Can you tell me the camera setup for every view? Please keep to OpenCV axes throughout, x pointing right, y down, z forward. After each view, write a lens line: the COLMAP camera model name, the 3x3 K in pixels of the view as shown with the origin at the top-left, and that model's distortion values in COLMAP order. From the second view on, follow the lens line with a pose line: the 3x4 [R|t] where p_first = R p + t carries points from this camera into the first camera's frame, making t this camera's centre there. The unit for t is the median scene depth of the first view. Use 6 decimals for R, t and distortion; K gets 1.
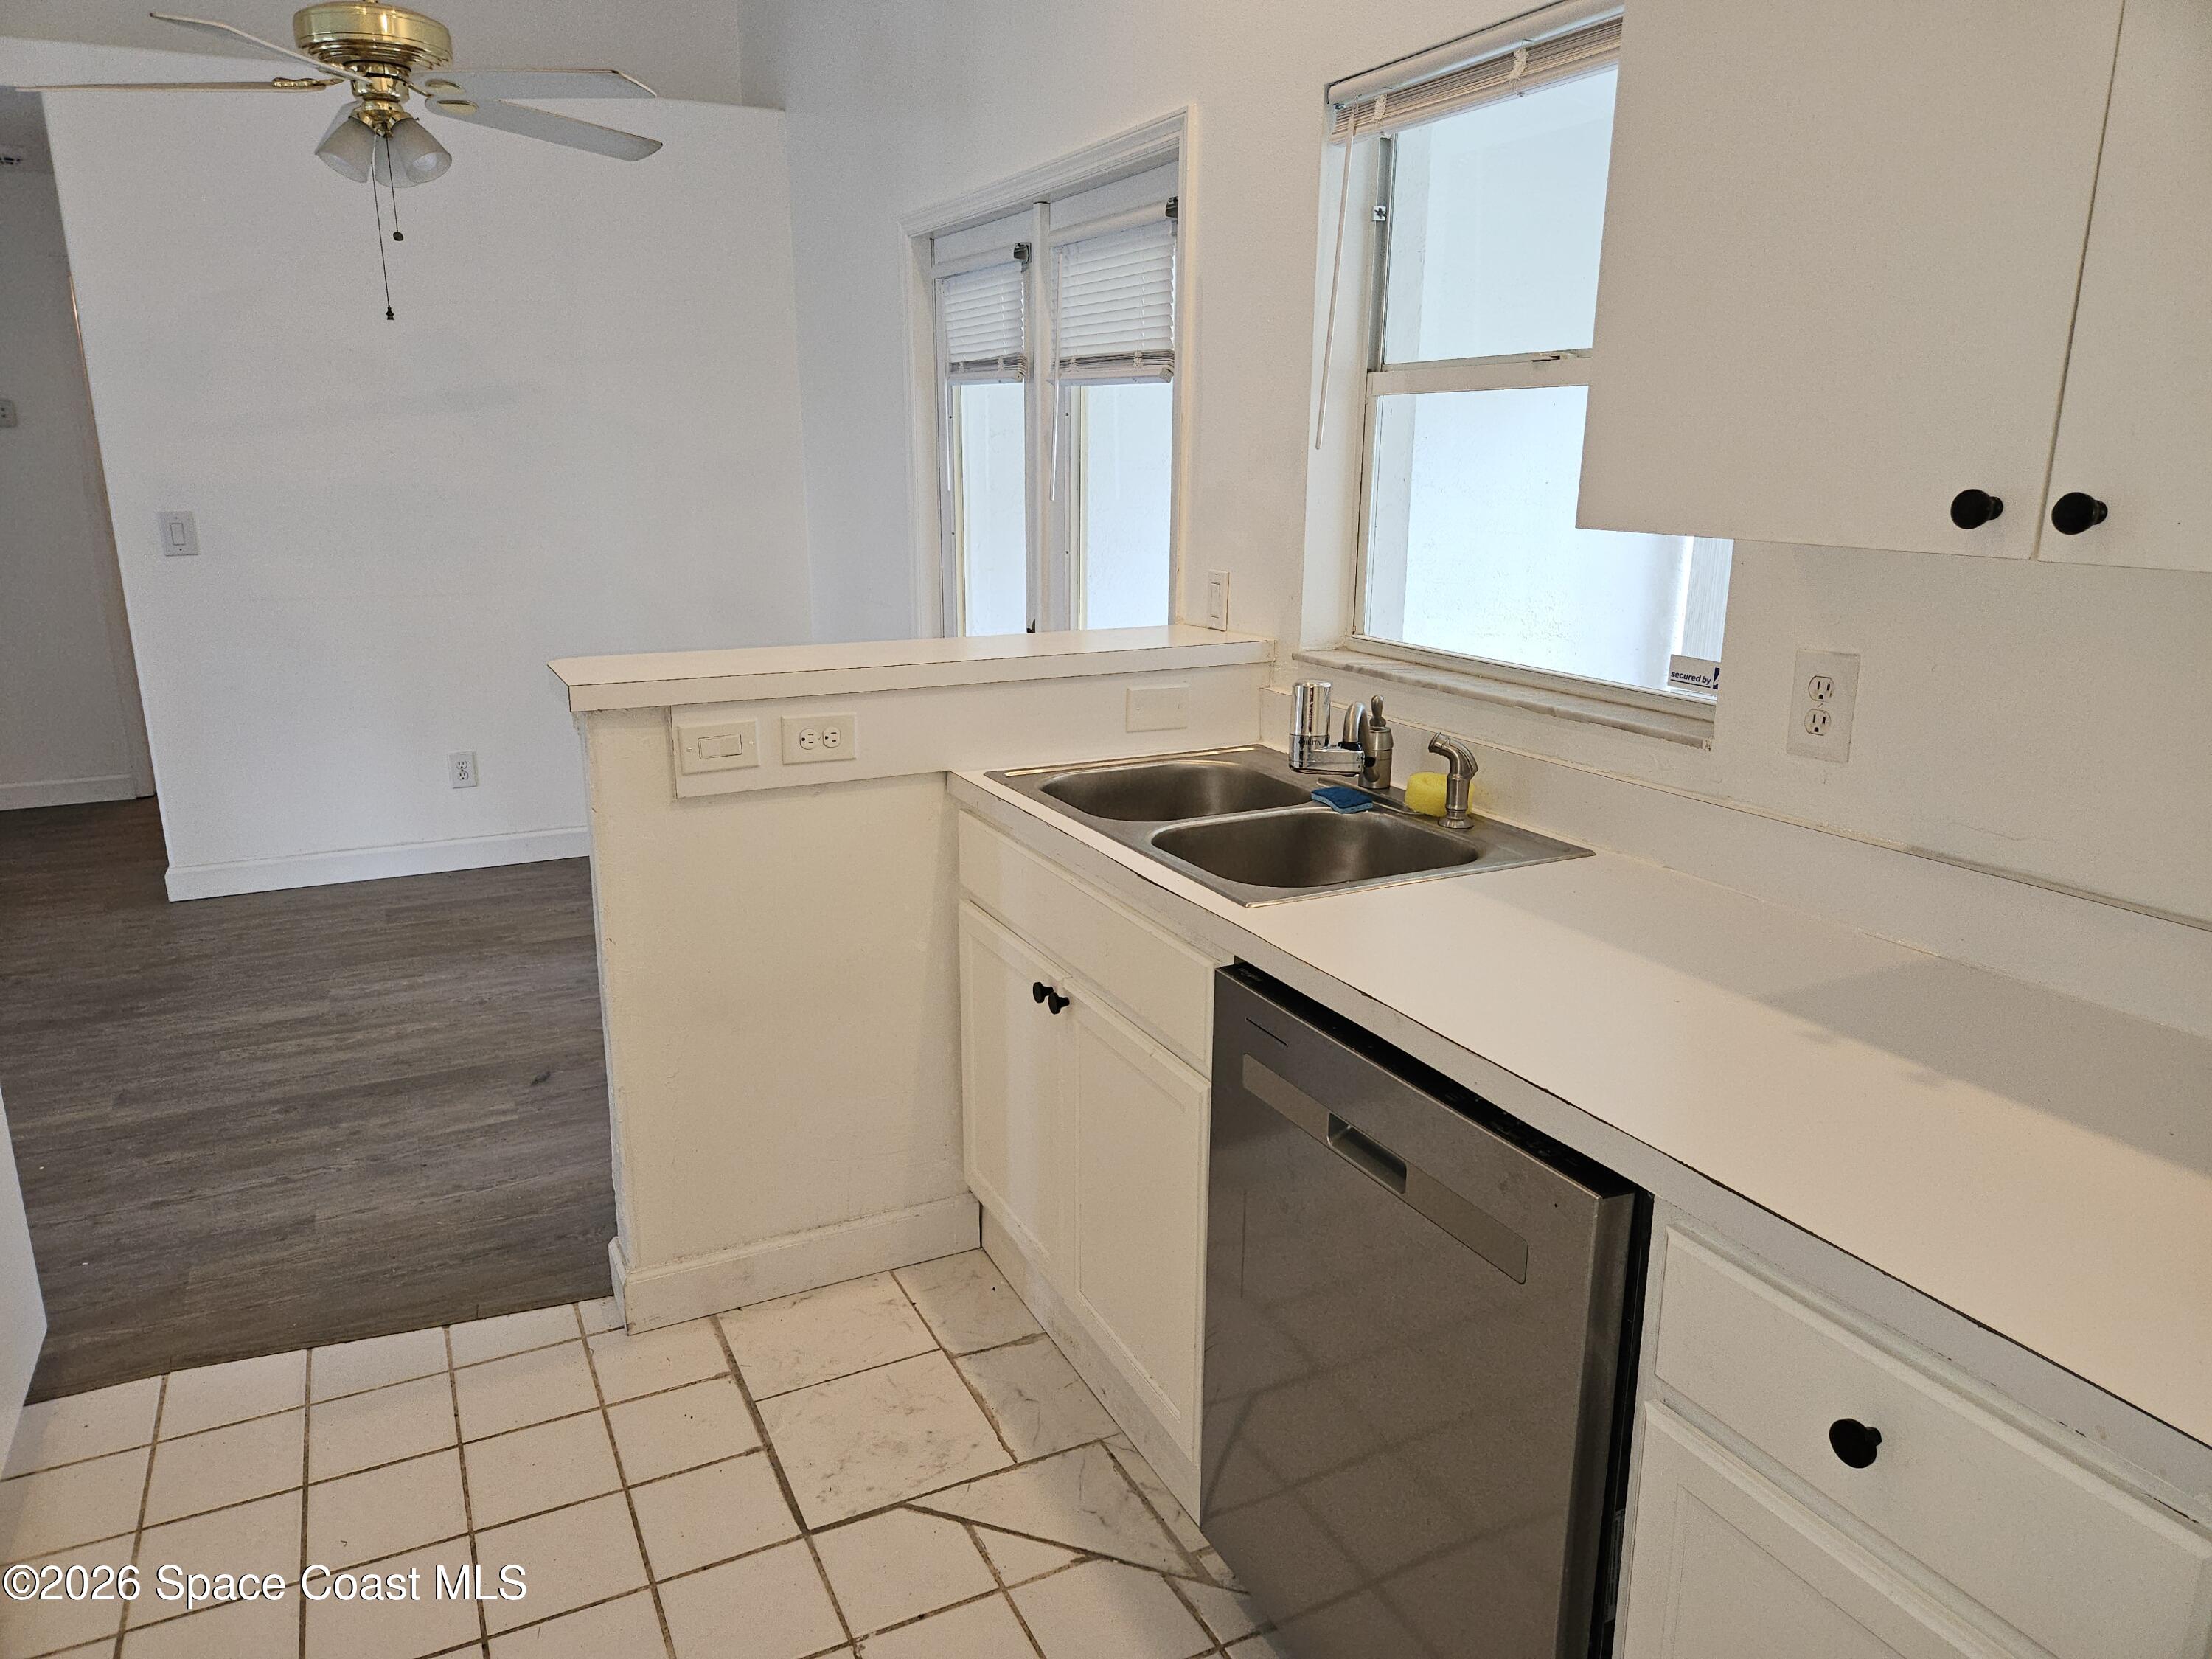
lens RADIAL K [[1486.4, 0, 1083.6], [0, 1486.4, 828.3], [0, 0, 1]] dist [0.064228, -0.053237]
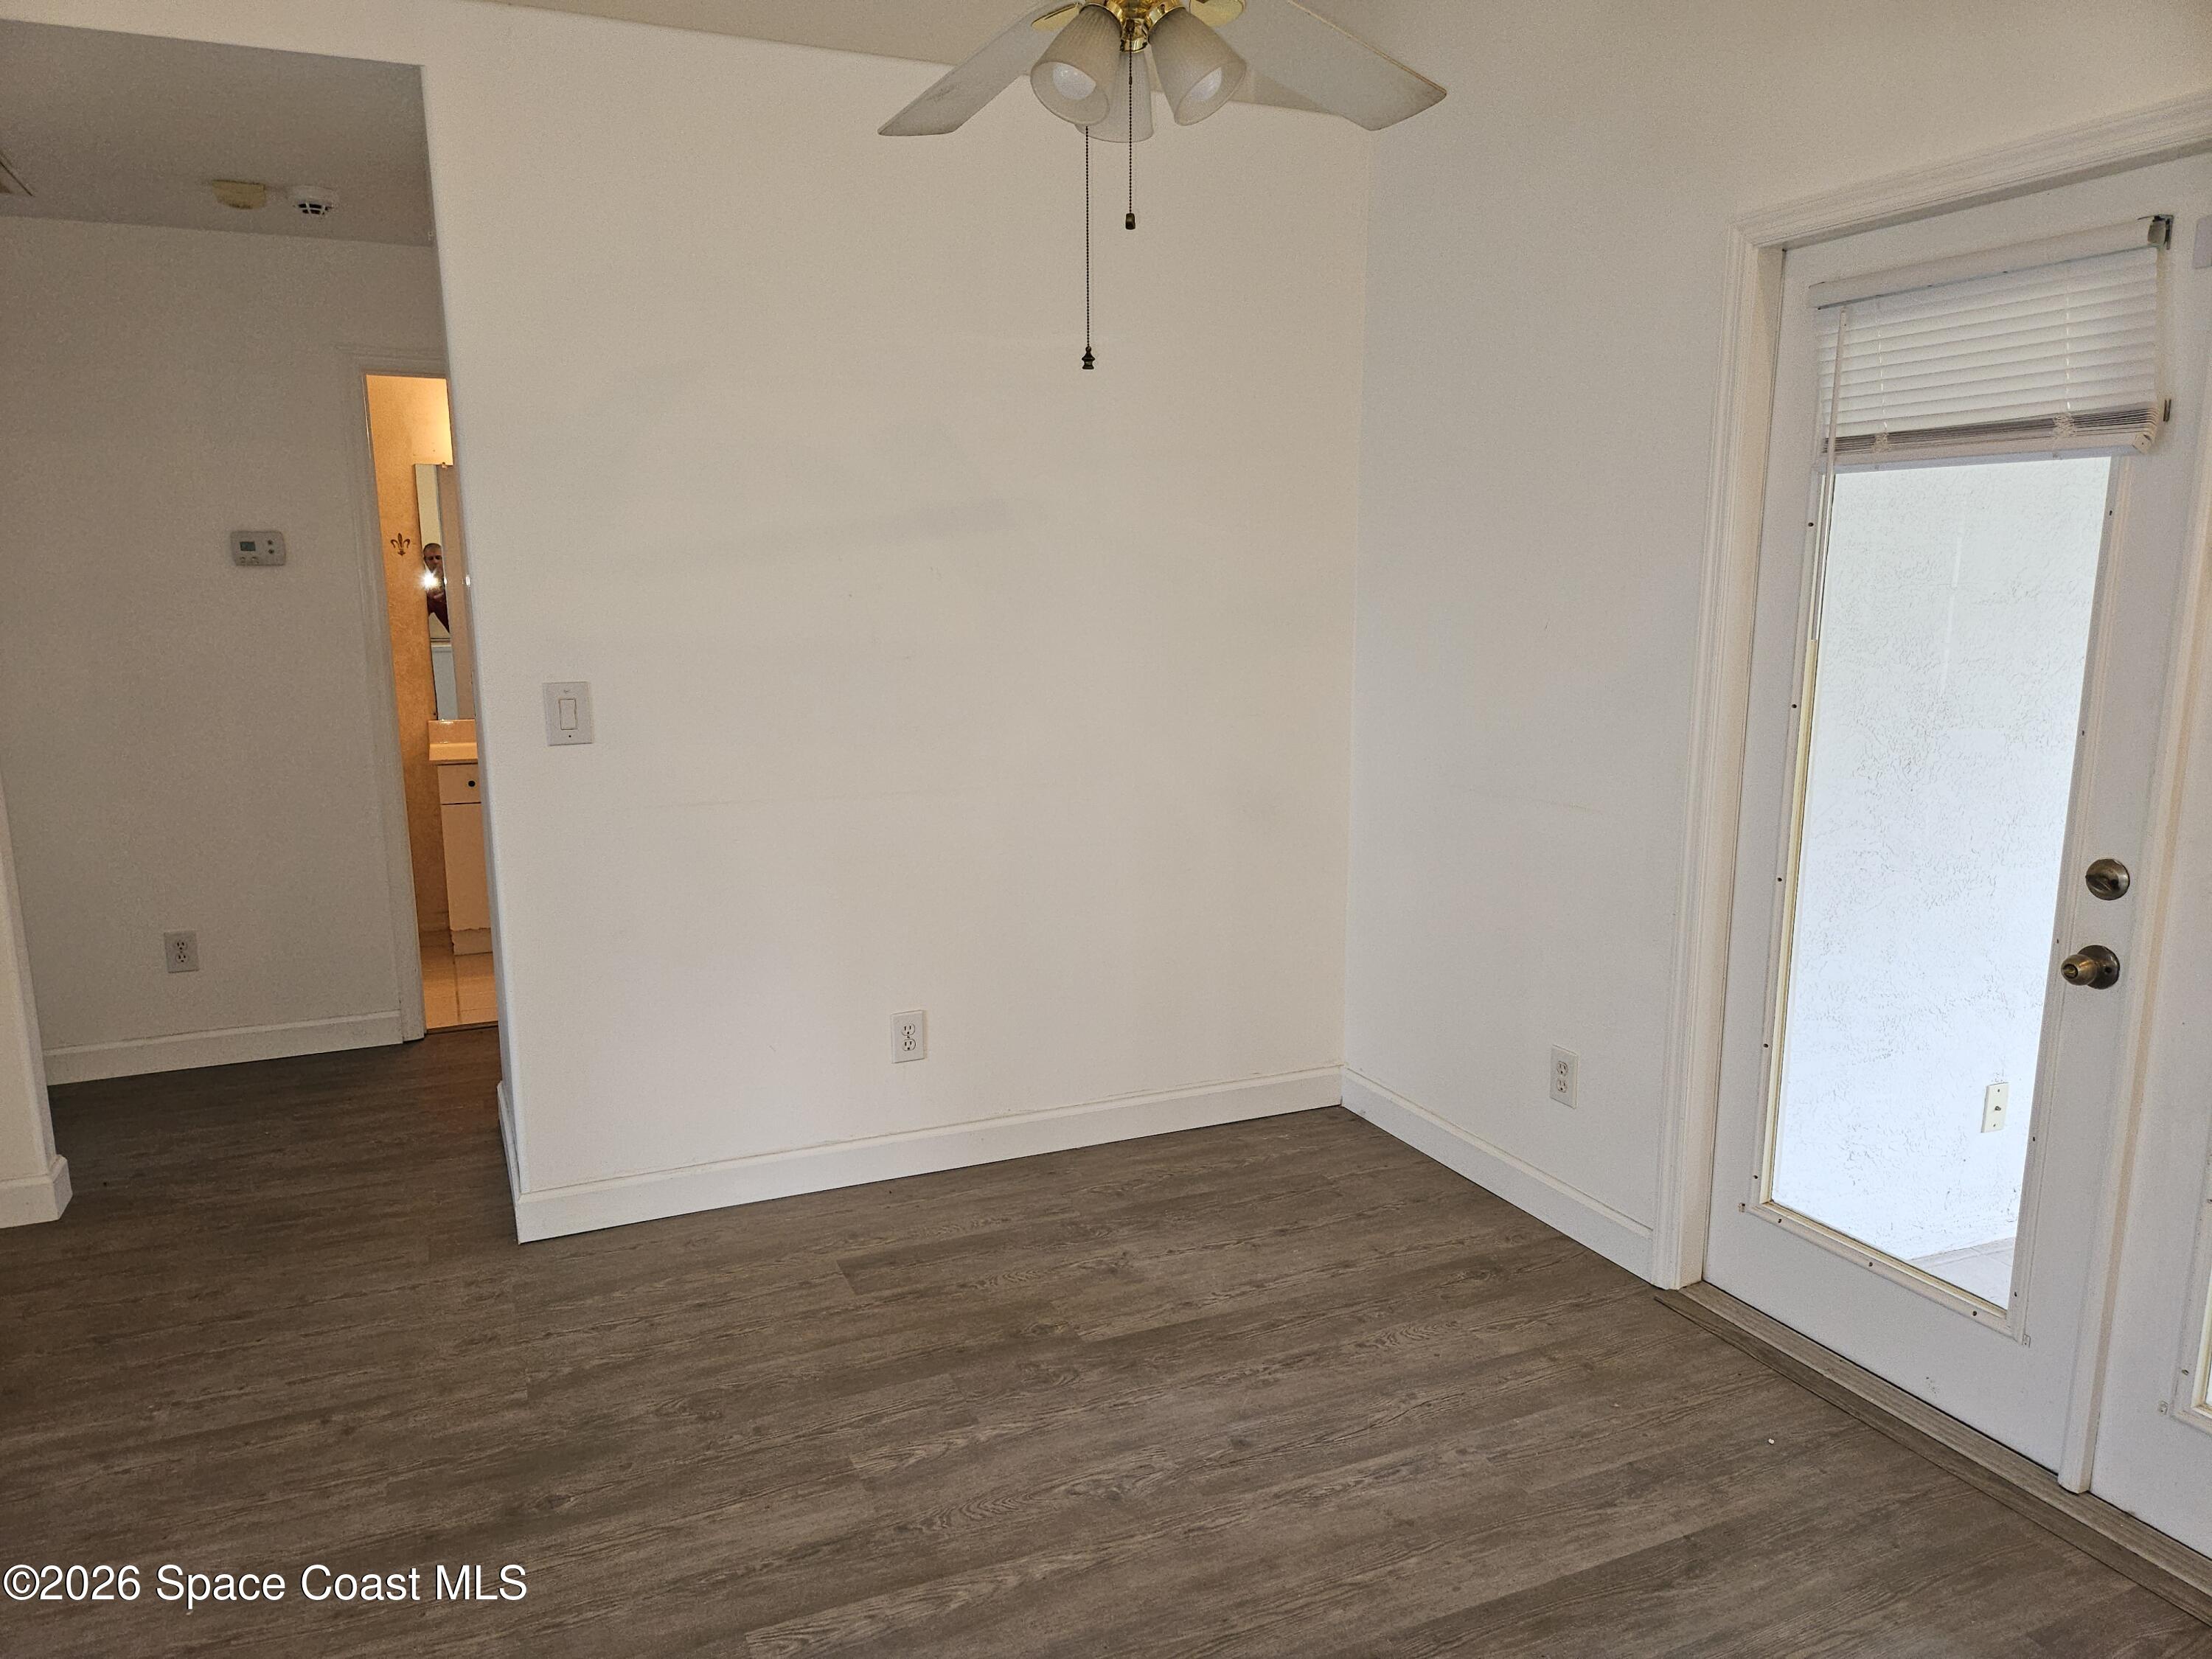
lens RADIAL K [[1486.4, 0, 1078.0], [0, 1486.4, 852.0], [0, 0, 1]] dist [0.064228, -0.053237]
pose [[0.998988, 0.000827, -0.044963, -0.467277], [-0.004086, 0.997364, -0.072439, -0.115732], [0.044784, 0.072549, 0.996359, 0.465483]]
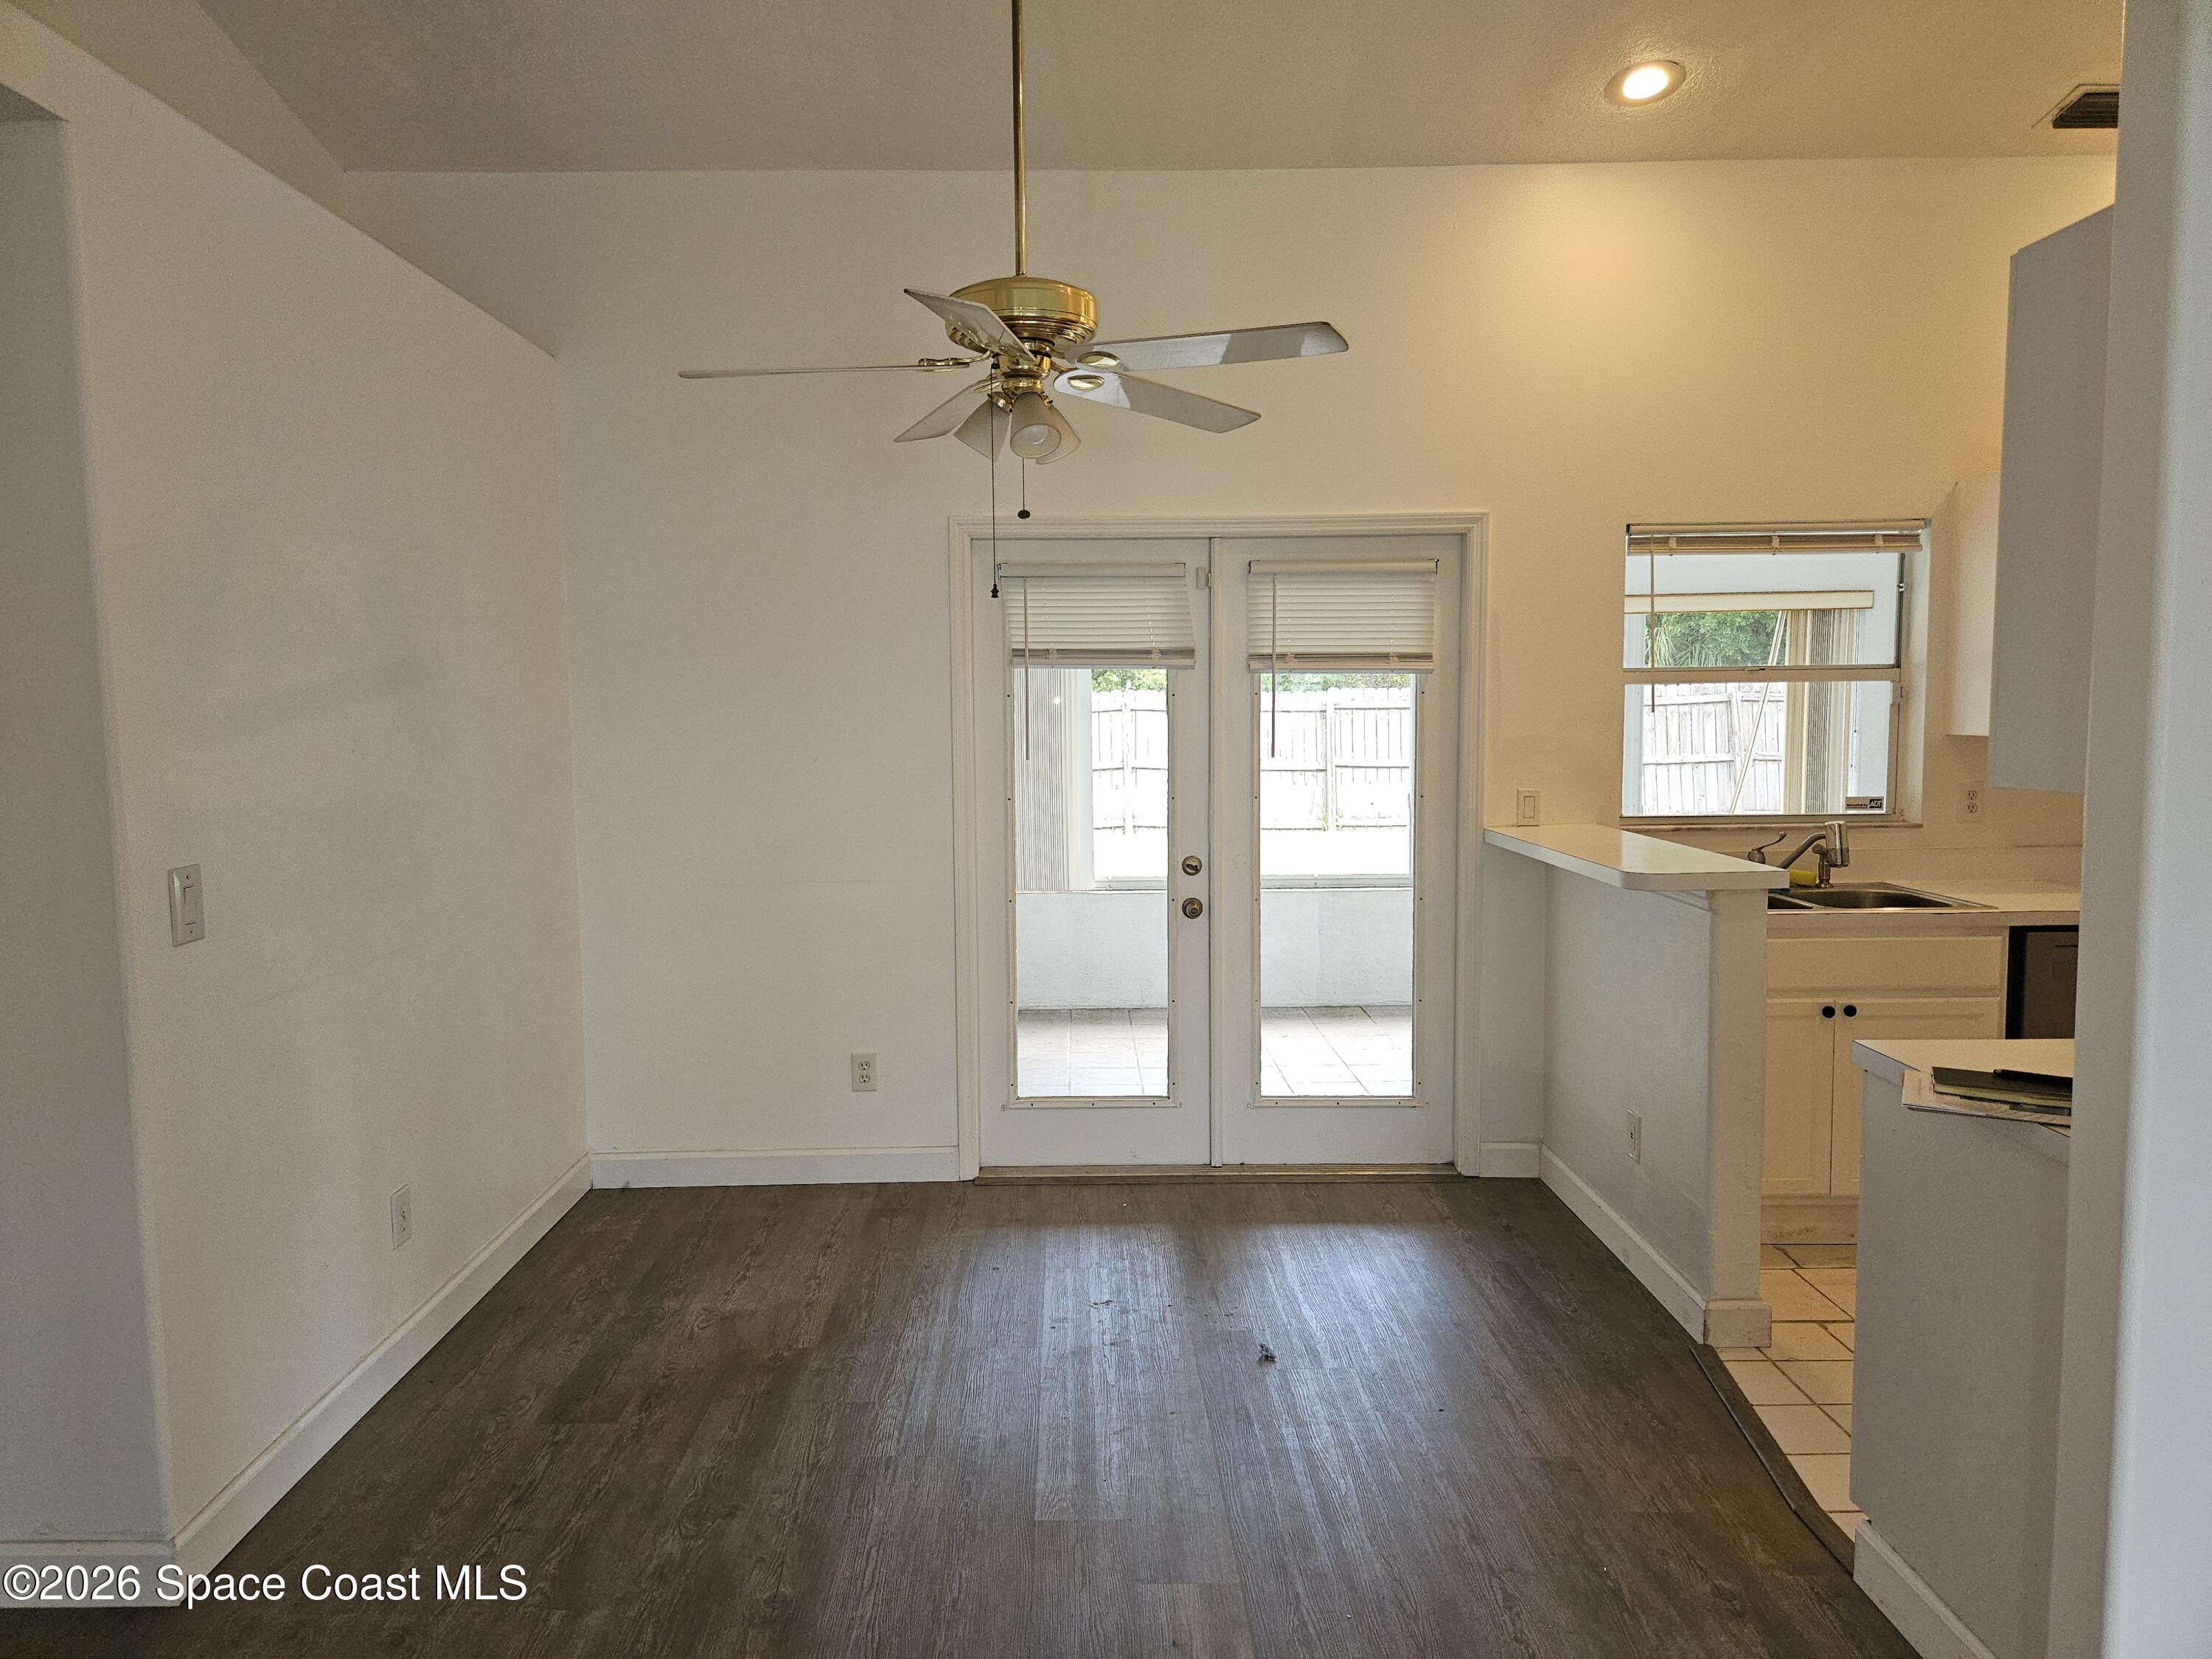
lens RADIAL K [[1486.4, 0, 1085.0], [0, 1486.4, 824.3], [0, 0, 1]] dist [0.064228, -0.053237]
pose [[0.422609, -0.079413, 0.902826, -1.339710], [0.239150, 0.970619, -0.026569, -0.179661], [-0.874190, 0.227139, 0.429184, 0.640372]]
